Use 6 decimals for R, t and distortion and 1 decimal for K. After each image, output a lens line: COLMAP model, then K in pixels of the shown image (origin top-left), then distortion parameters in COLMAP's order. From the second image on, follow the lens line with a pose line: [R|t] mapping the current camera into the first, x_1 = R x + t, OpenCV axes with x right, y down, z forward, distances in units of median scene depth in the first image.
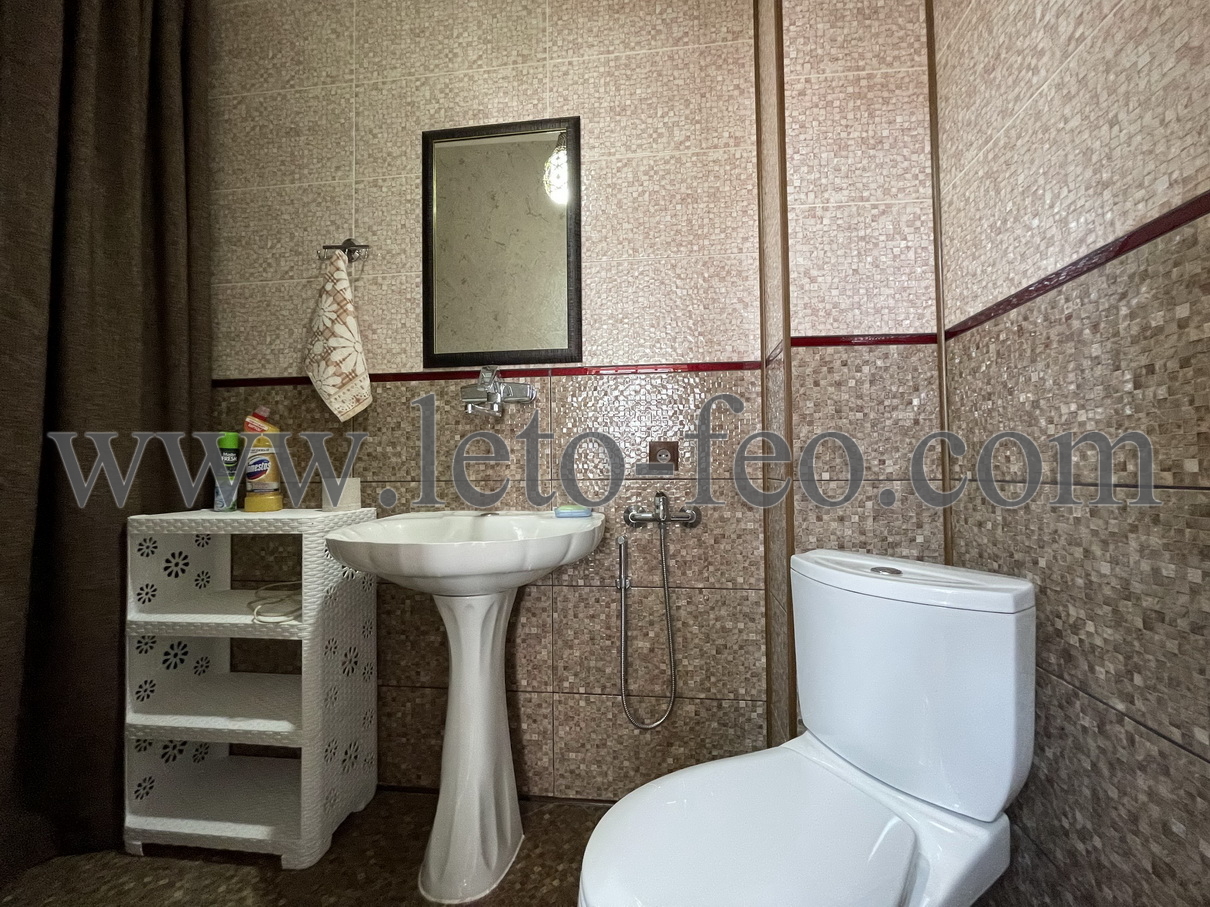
lens RADIAL K [[489.2, 0, 603.2], [0, 489.2, 454.5], [0, 0, 1]] dist [-0.001266, -0.000493]
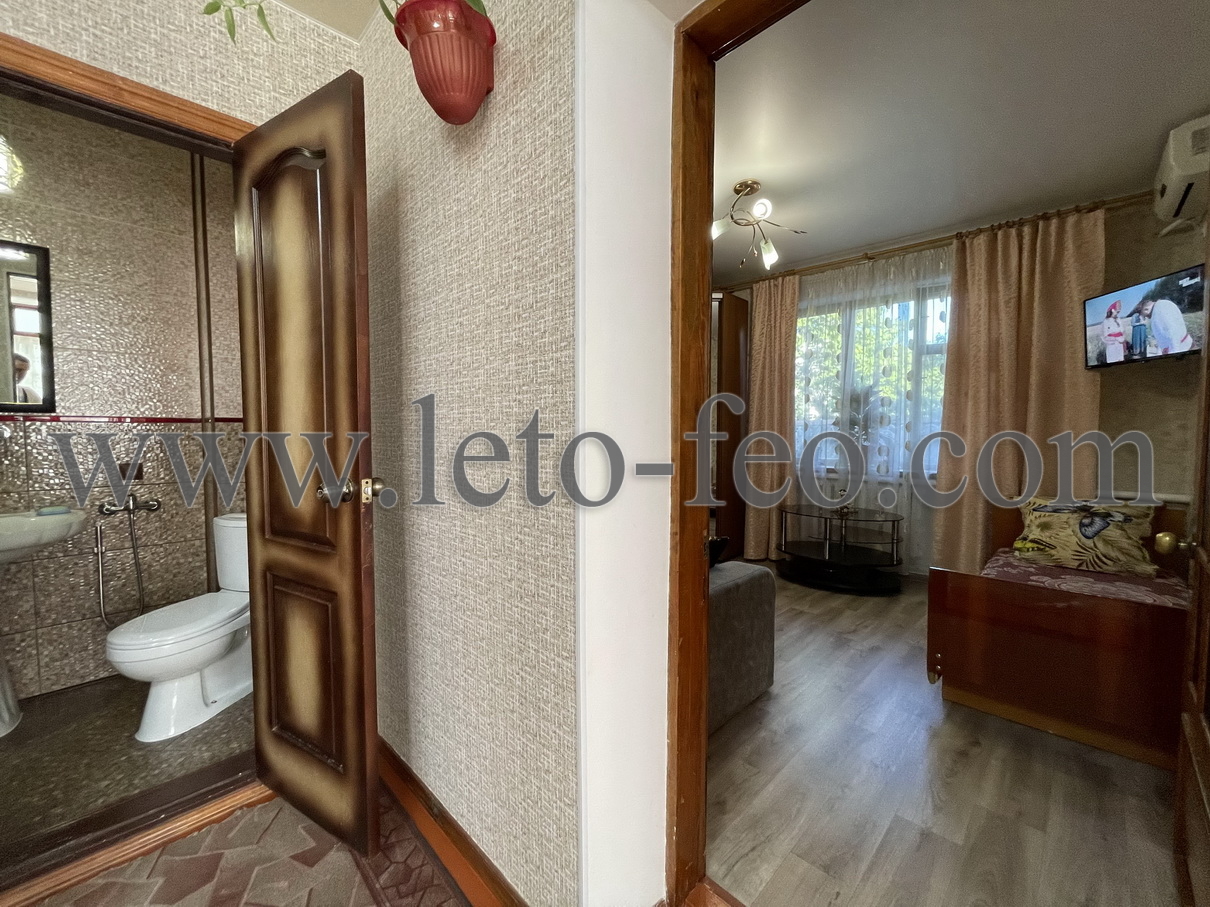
lens RADIAL K [[489.2, 0, 608.8], [0, 489.2, 453.4], [0, 0, 1]] dist [-0.001266, -0.000493]
pose [[0.585794, -0.025751, 0.810050, -0.278147], [-0.023020, 0.998563, 0.048390, -0.181493], [-0.810133, -0.046994, 0.584360, -1.340095]]
